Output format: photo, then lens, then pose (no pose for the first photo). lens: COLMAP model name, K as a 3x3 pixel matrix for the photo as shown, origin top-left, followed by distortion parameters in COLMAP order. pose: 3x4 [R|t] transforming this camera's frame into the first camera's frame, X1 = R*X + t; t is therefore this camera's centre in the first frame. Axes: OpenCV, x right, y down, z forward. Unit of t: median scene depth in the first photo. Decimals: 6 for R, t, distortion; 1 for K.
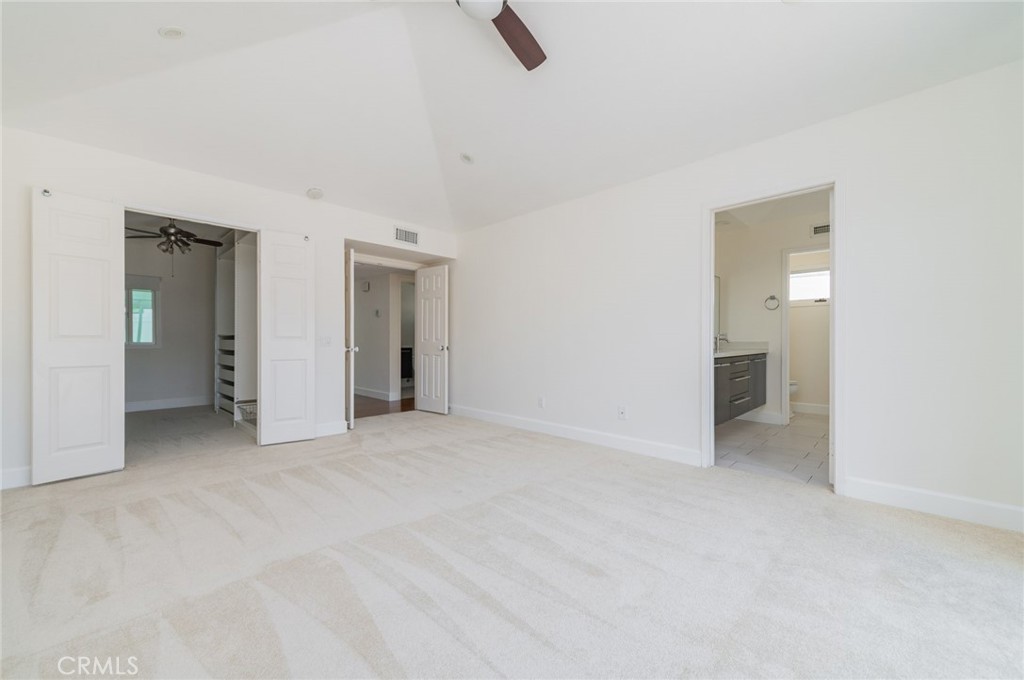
lens RADIAL K [[403.7, 0, 511.2], [0, 403.7, 344.9], [0, 0, 1]] dist [0.000973, -0.000037]
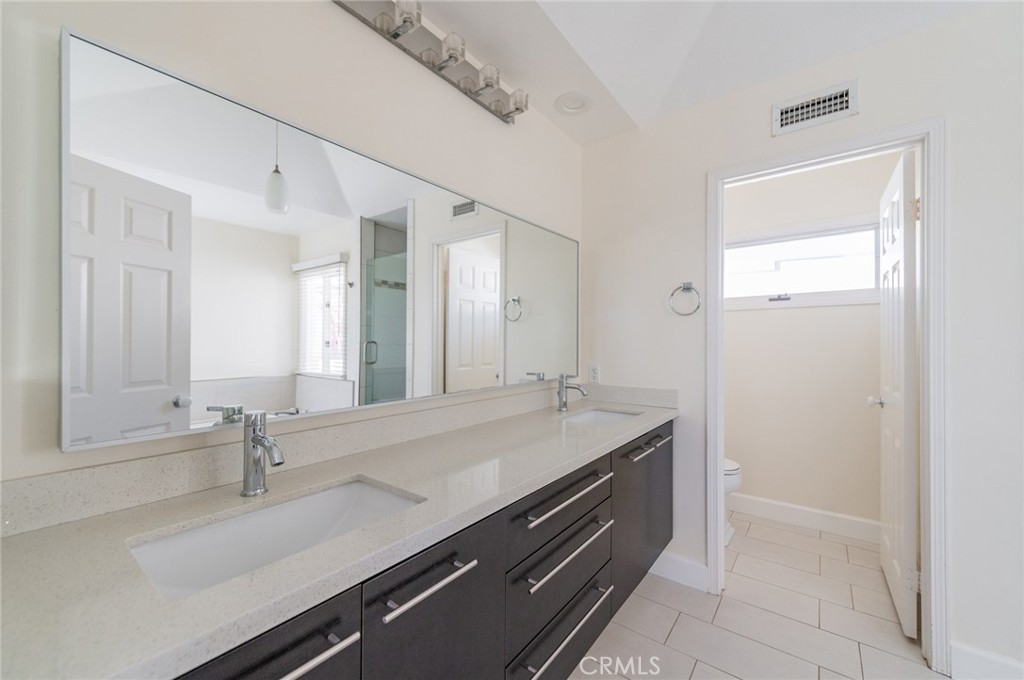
lens RADIAL K [[403.7, 0, 516.2], [0, 403.7, 338.6], [0, 0, 1]] dist [0.000973, -0.000037]
pose [[0.992230, 0.005451, 0.124296, 0.416264], [-0.003743, 0.999895, -0.013968, -0.056297], [-0.124359, 0.013394, 0.992147, 0.601612]]
